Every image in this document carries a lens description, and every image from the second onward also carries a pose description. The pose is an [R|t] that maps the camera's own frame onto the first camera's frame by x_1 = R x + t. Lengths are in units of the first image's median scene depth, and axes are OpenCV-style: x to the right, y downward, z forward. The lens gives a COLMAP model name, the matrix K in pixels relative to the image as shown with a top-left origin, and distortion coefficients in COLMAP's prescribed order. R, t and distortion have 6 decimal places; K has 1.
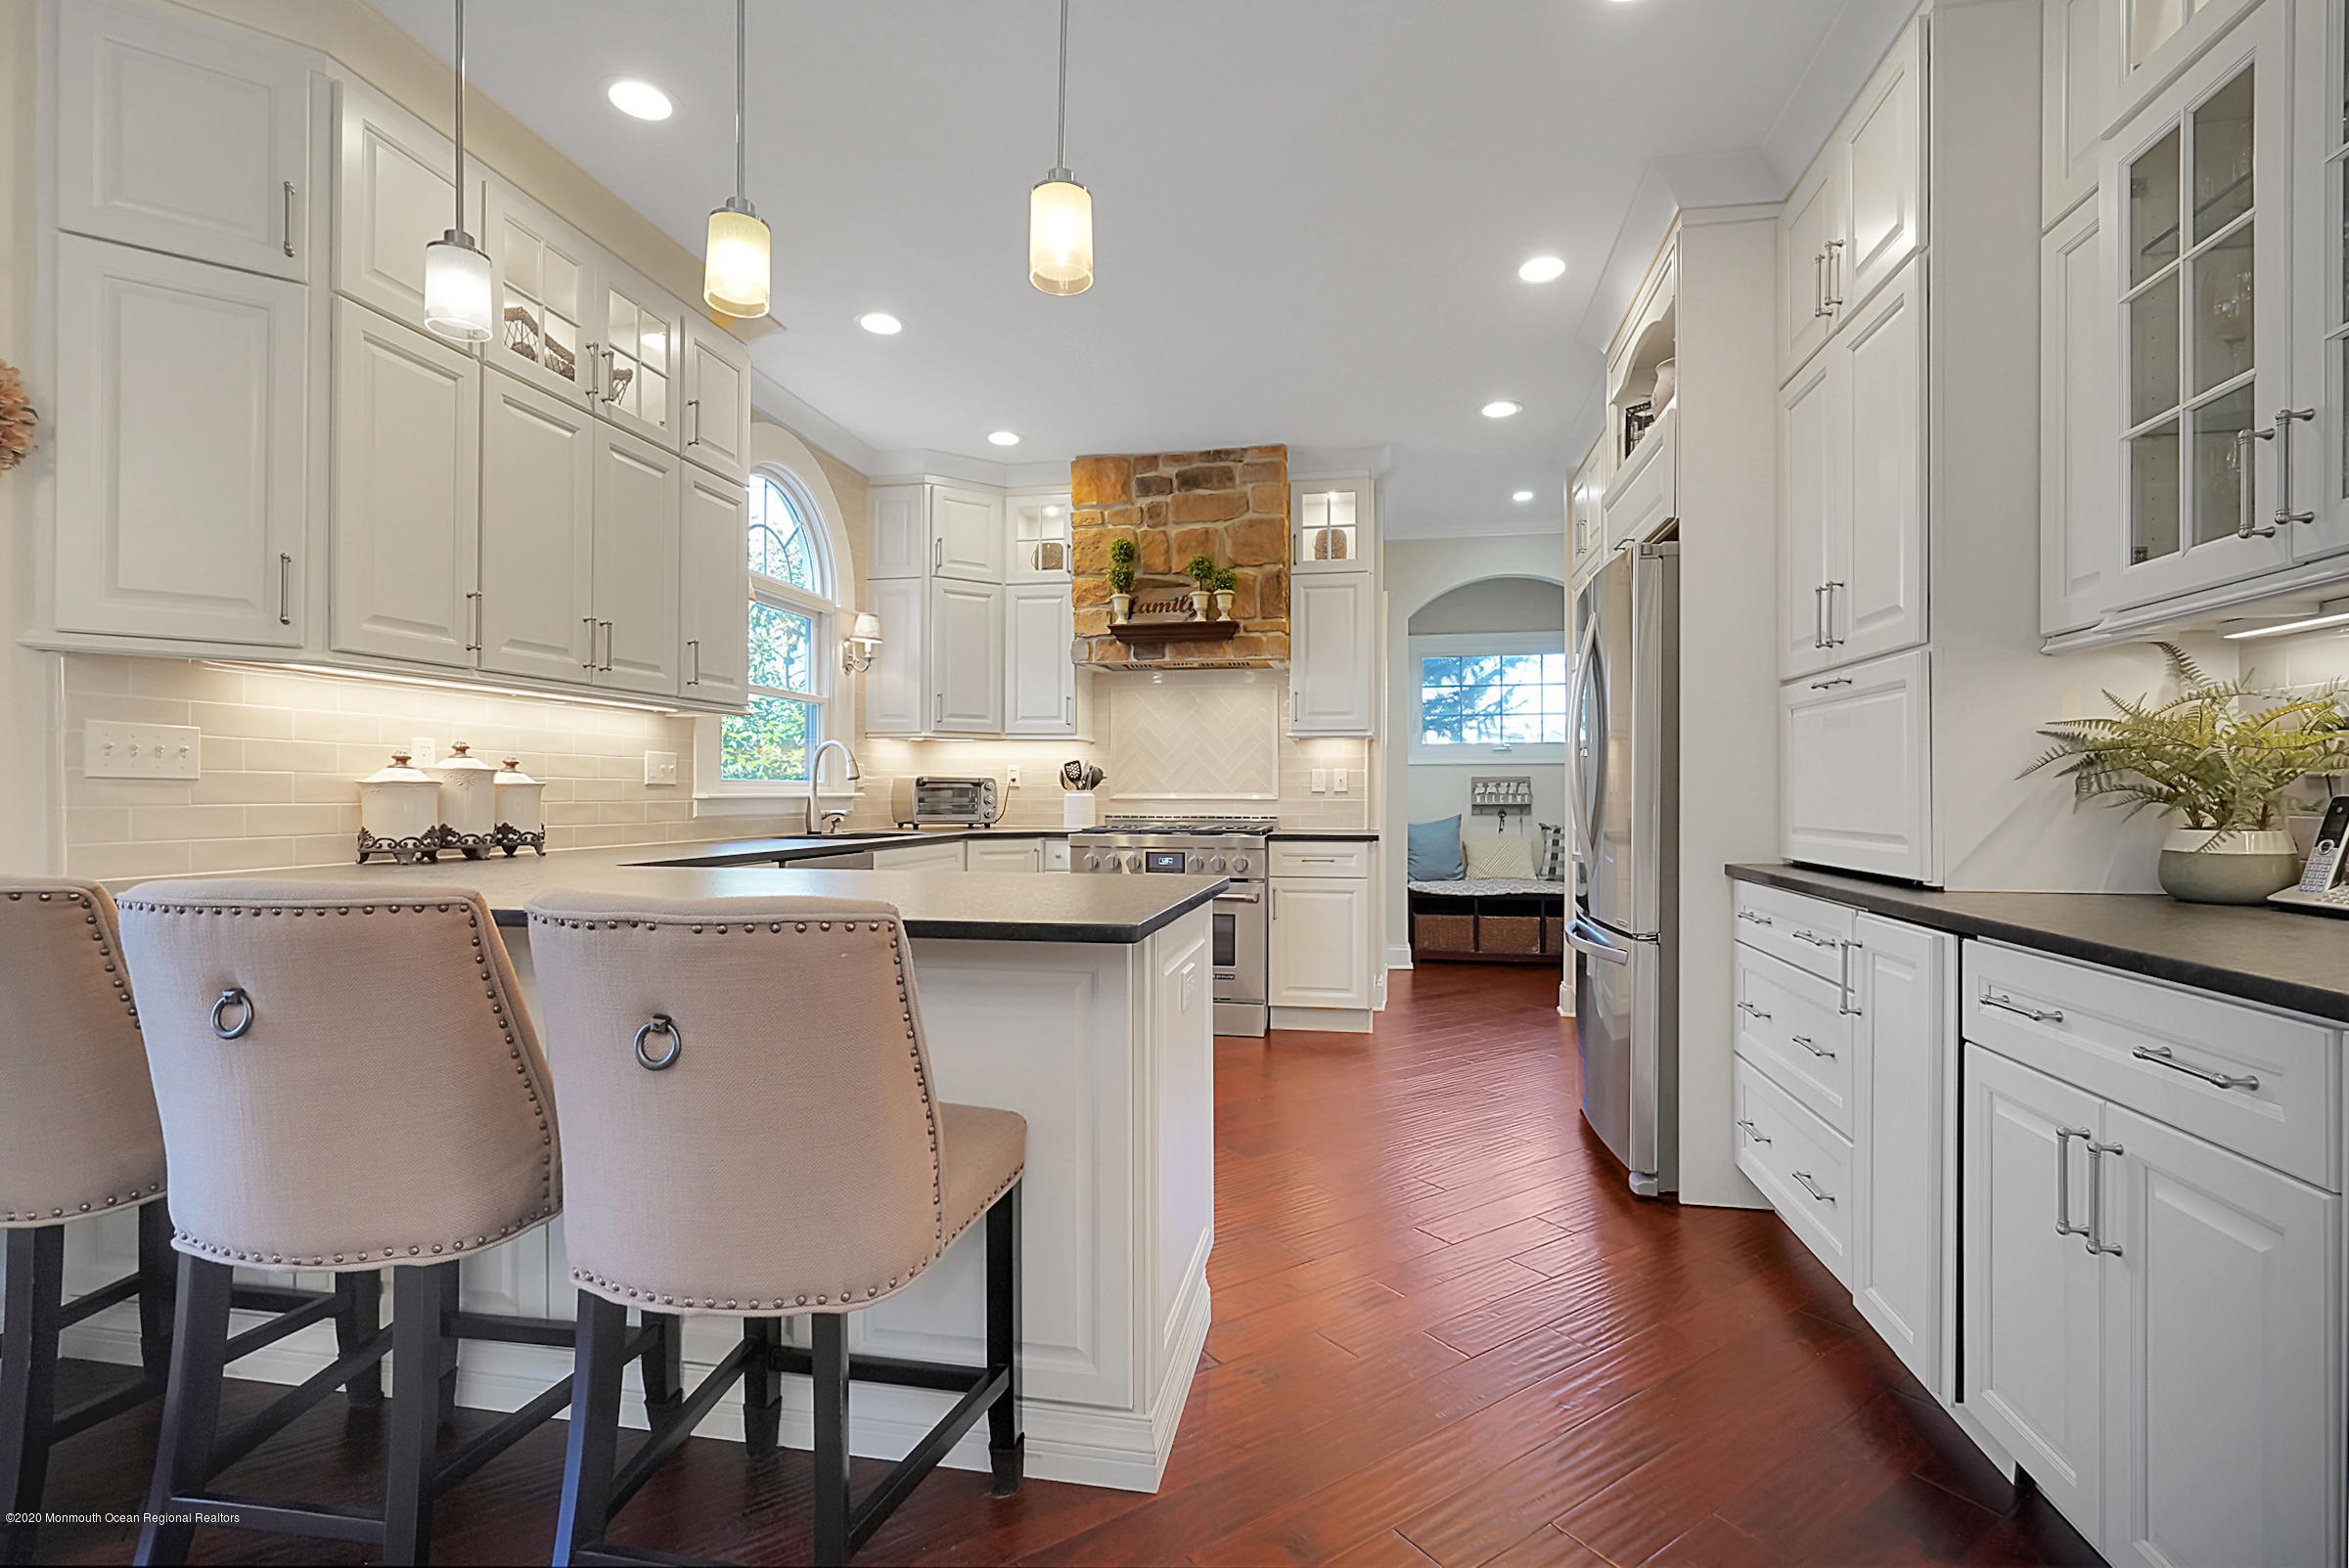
lens RADIAL K [[1117.7, 0, 1192.9], [0, 1117.7, 801.8], [0, 0, 1]] dist [-0.001660, 0.002705]
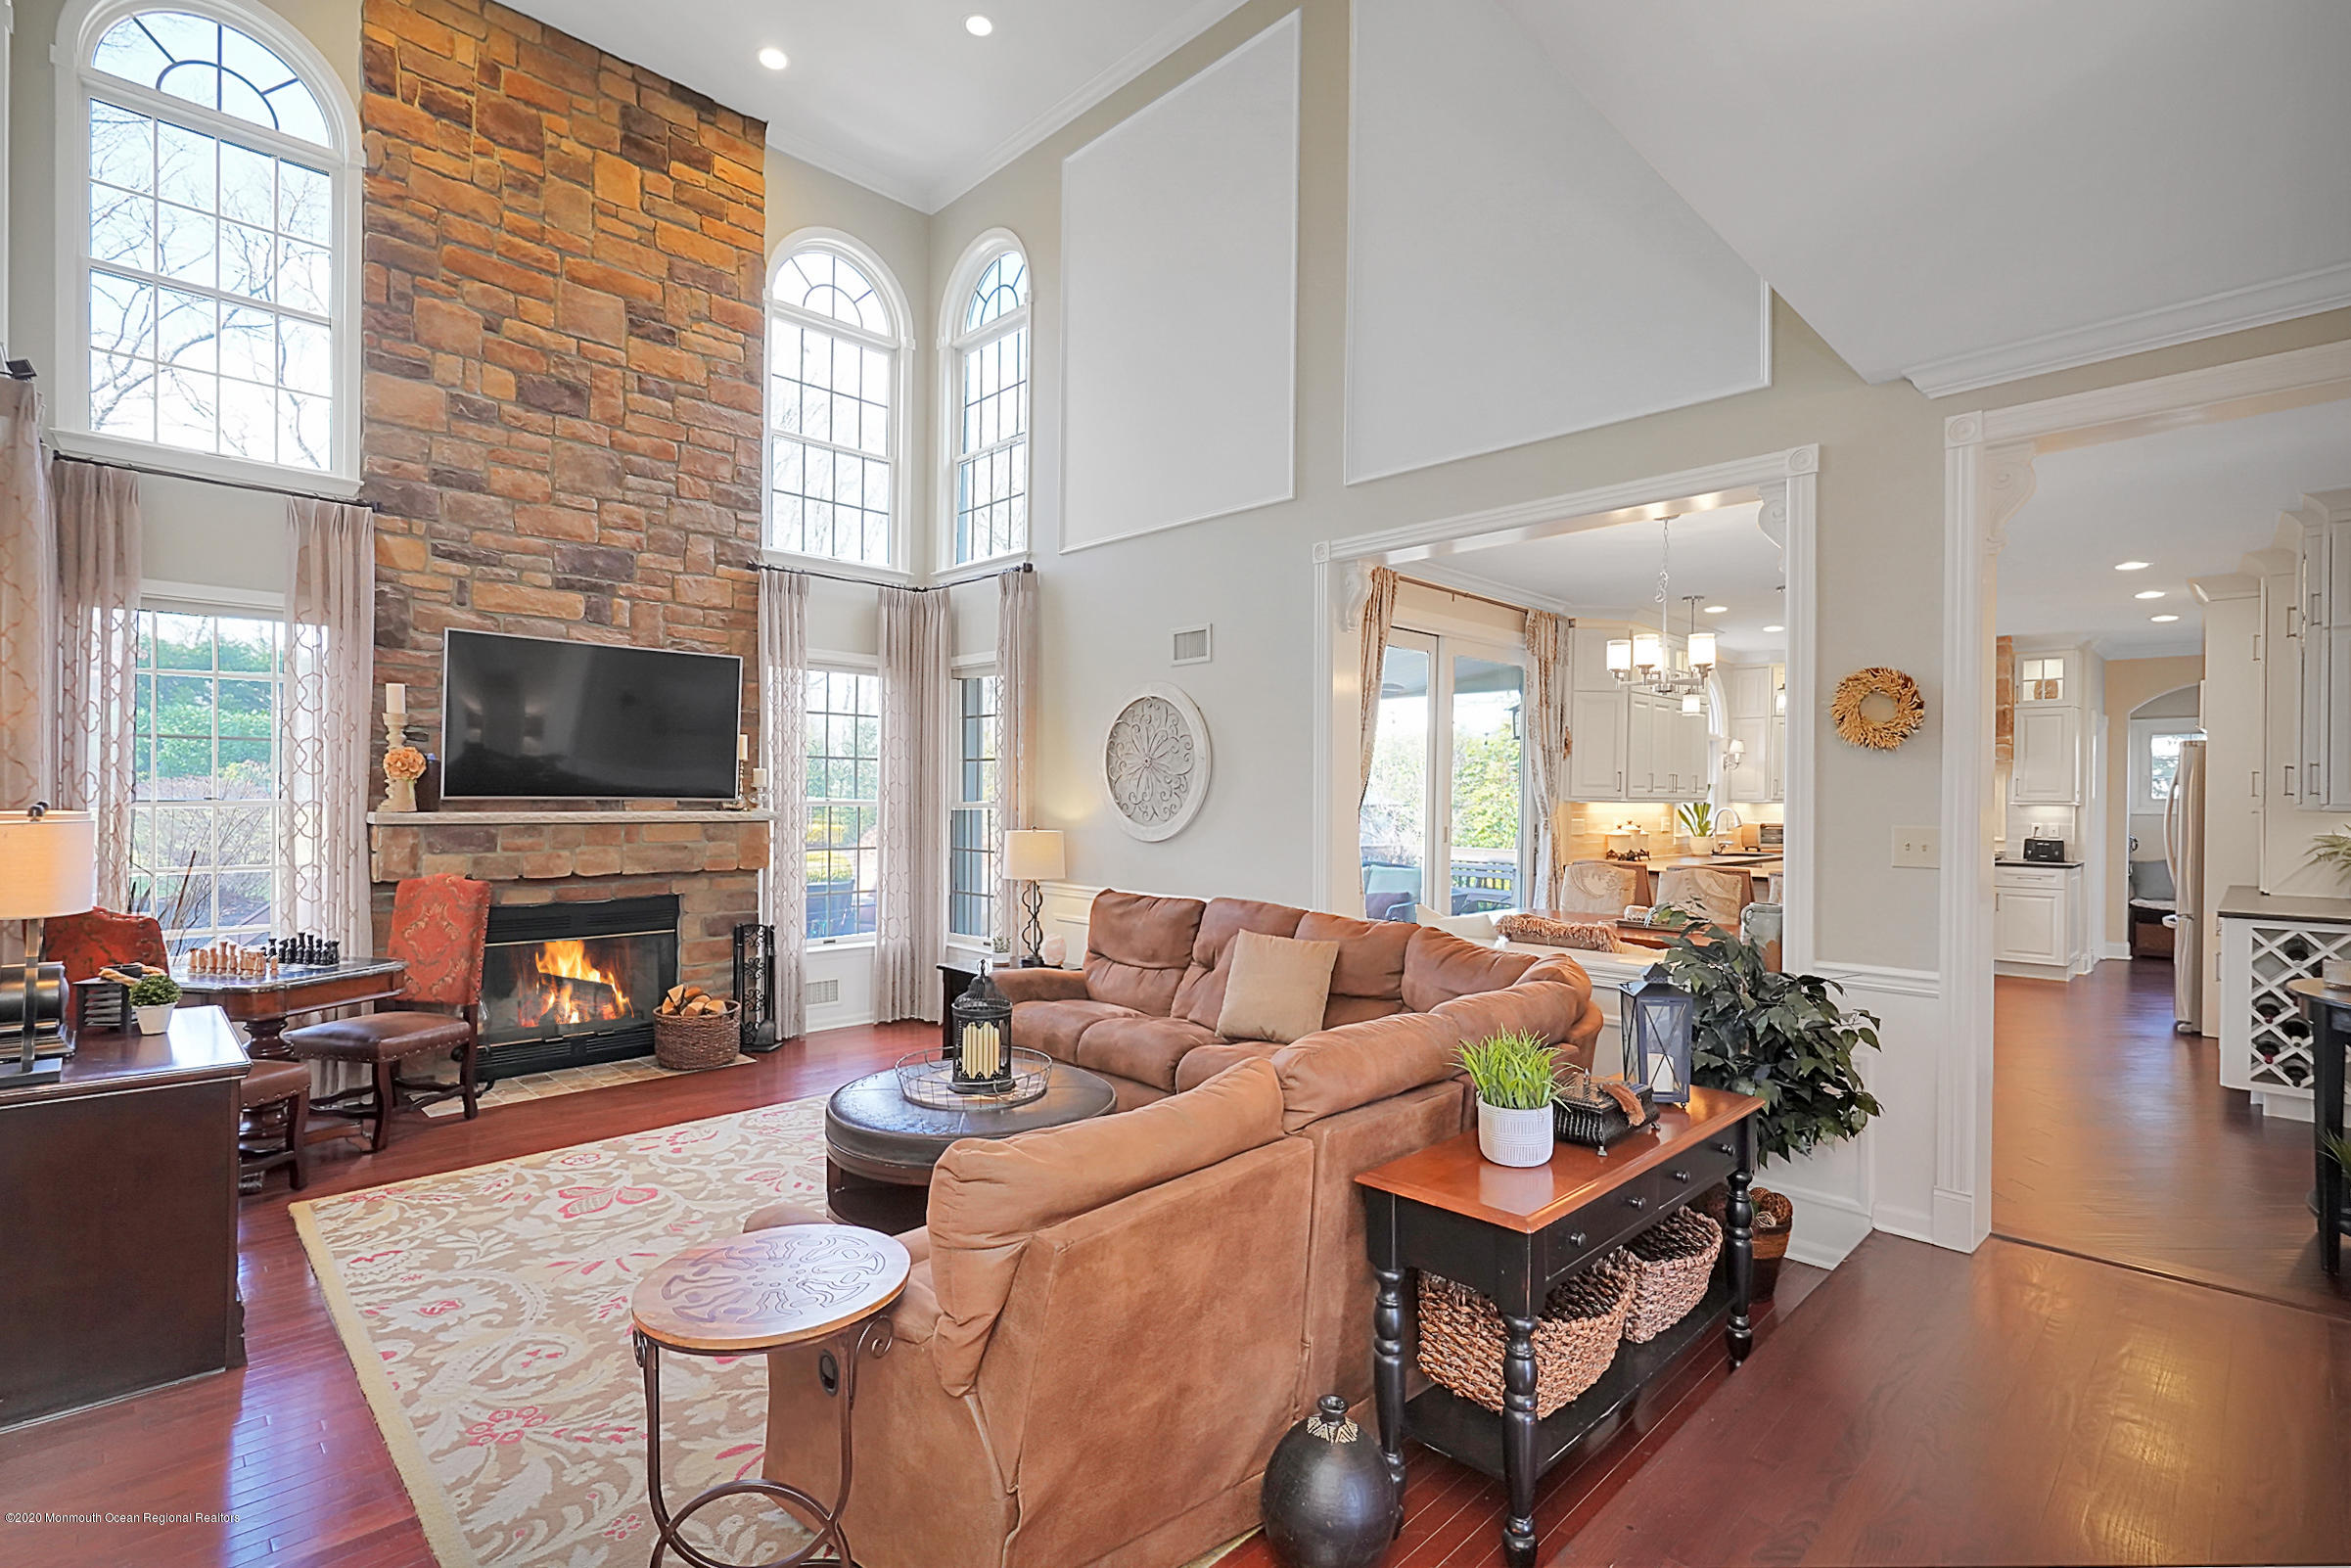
lens RADIAL K [[1118.8, 0, 1161.1], [0, 1118.8, 809.4], [0, 0, 1]] dist [-0.001660, 0.002705]
pose [[0.815810, 0.012392, -0.578187, 0.016079], [-0.012427, 0.999915, 0.003897, -0.046248], [0.578186, 0.004006, 0.815895, -1.231310]]
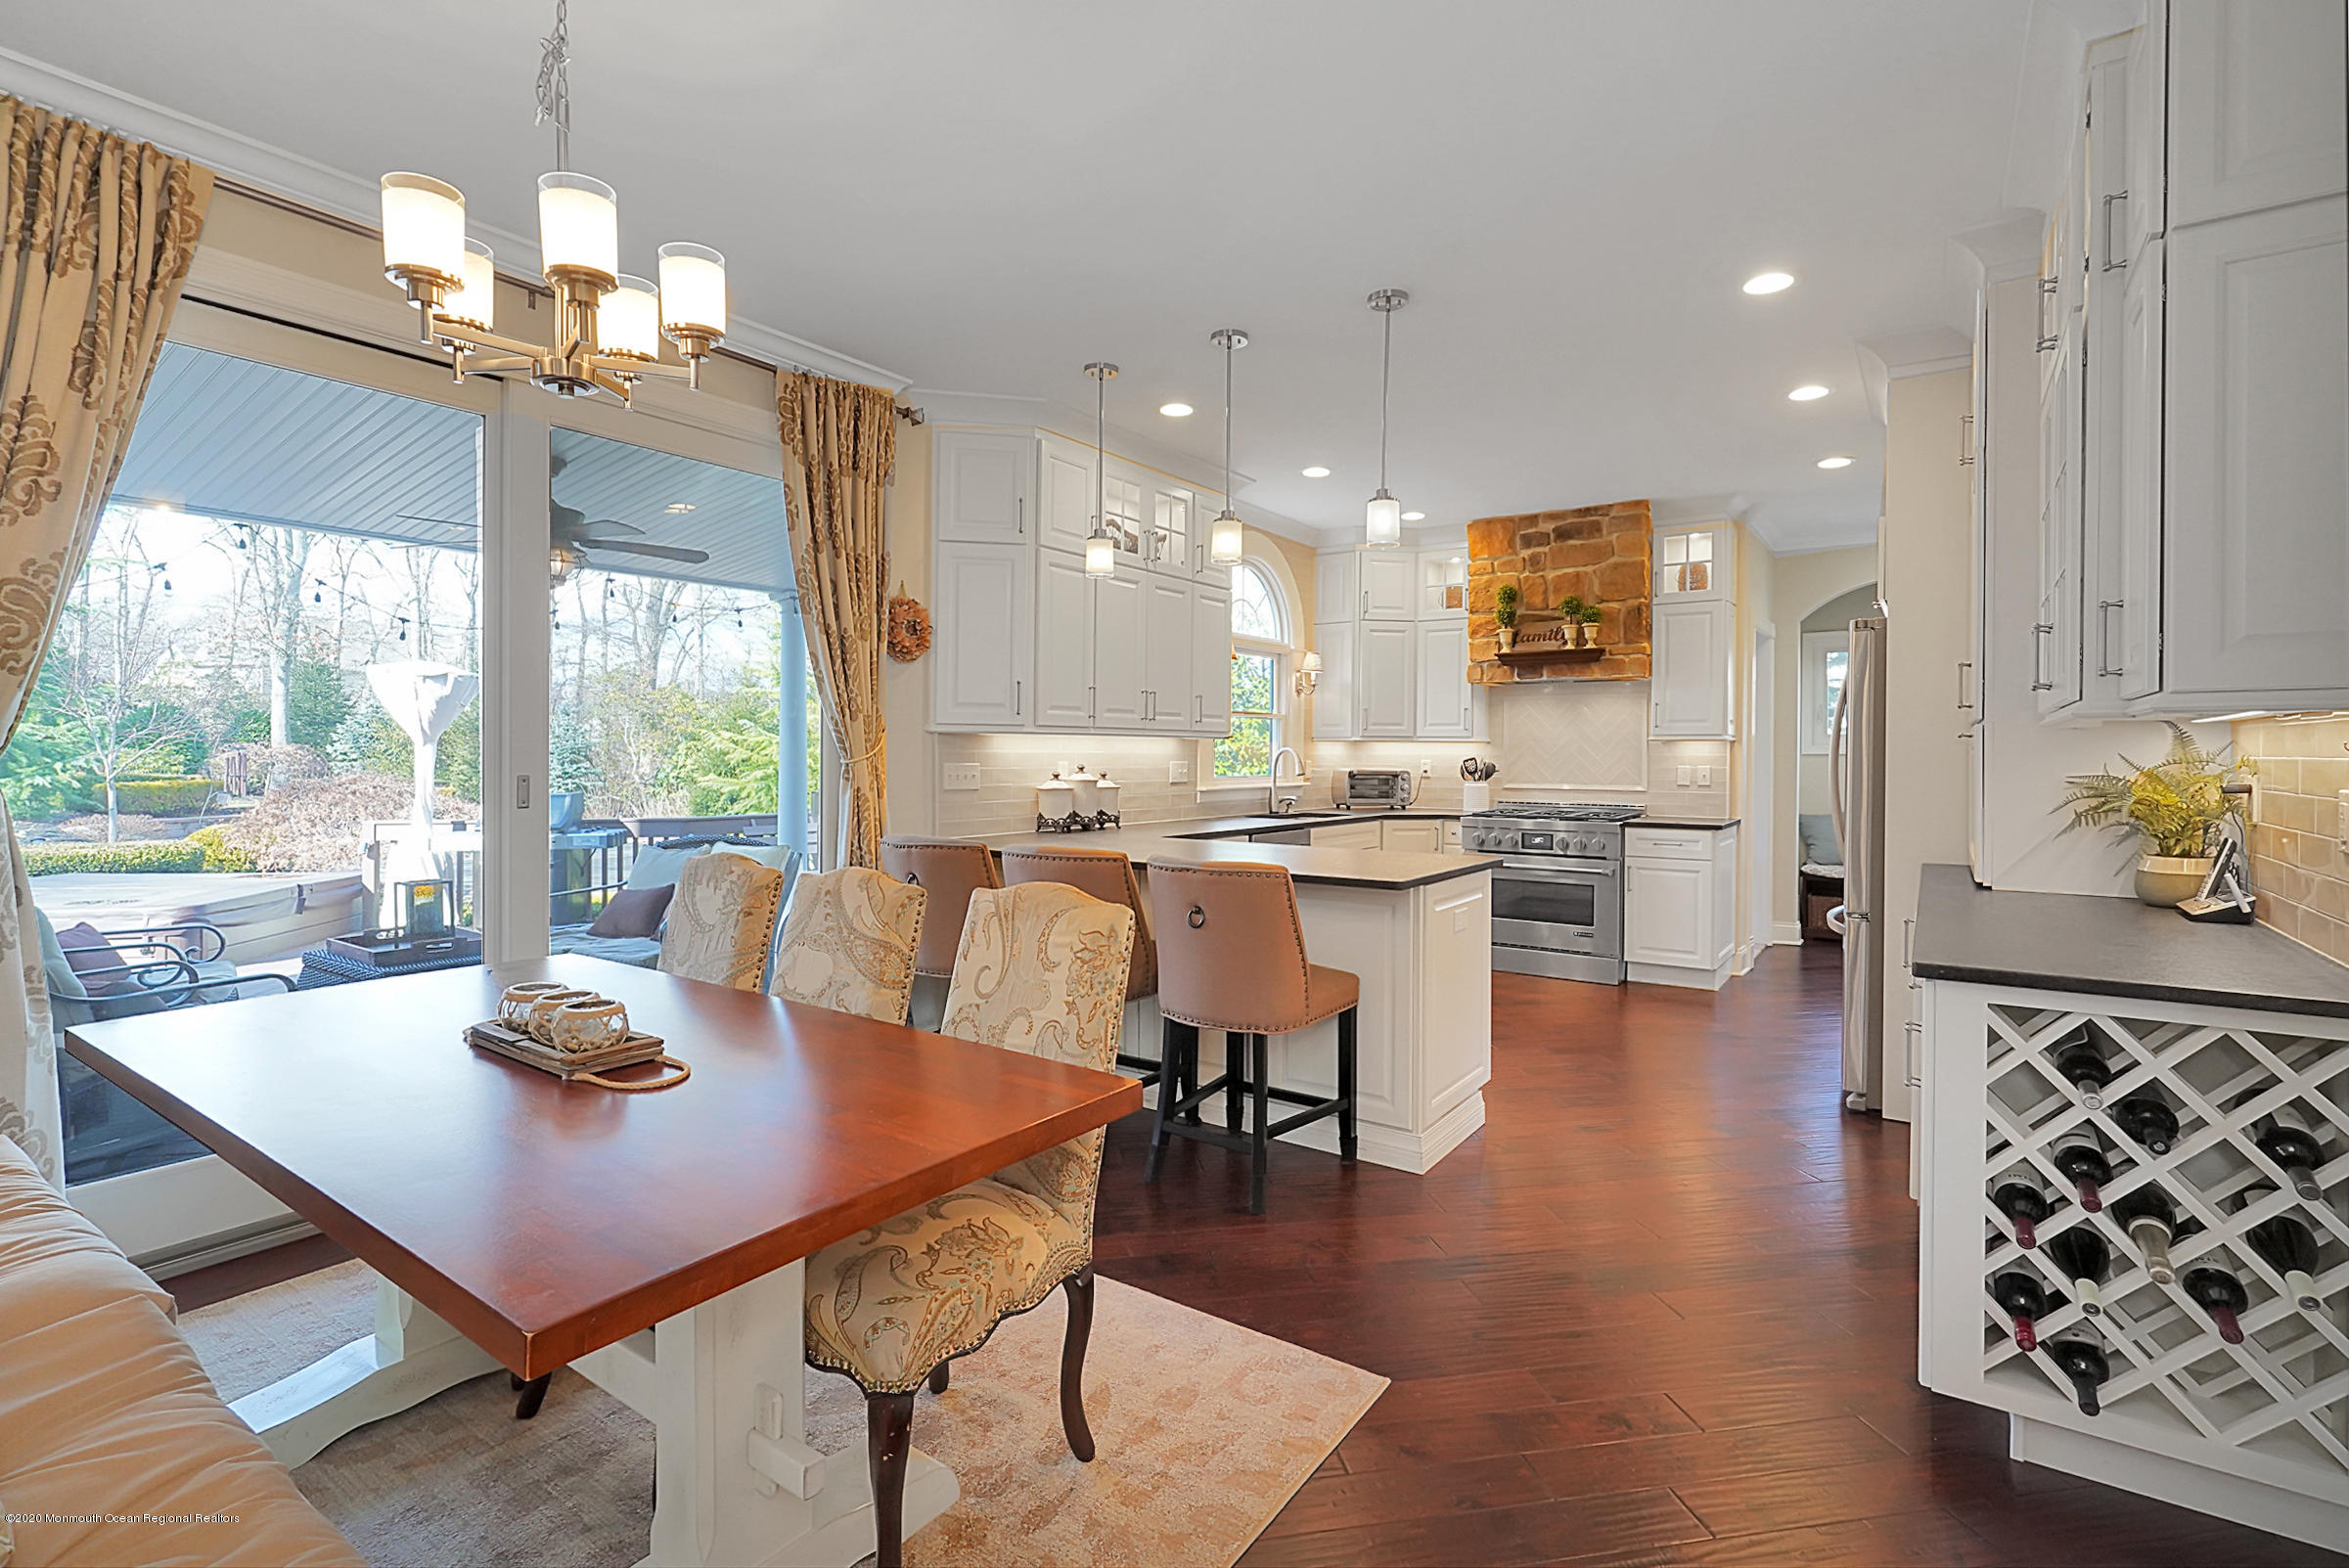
lens RADIAL K [[1117.7, 0, 1167.3], [0, 1117.7, 775.9], [0, 0, 1]] dist [-0.001660, 0.002705]
pose [[0.906131, 0.010258, -0.422872, 0.135804], [-0.005522, 0.999908, 0.012423, -0.034979], [0.422960, -0.008922, 0.906104, -0.337689]]
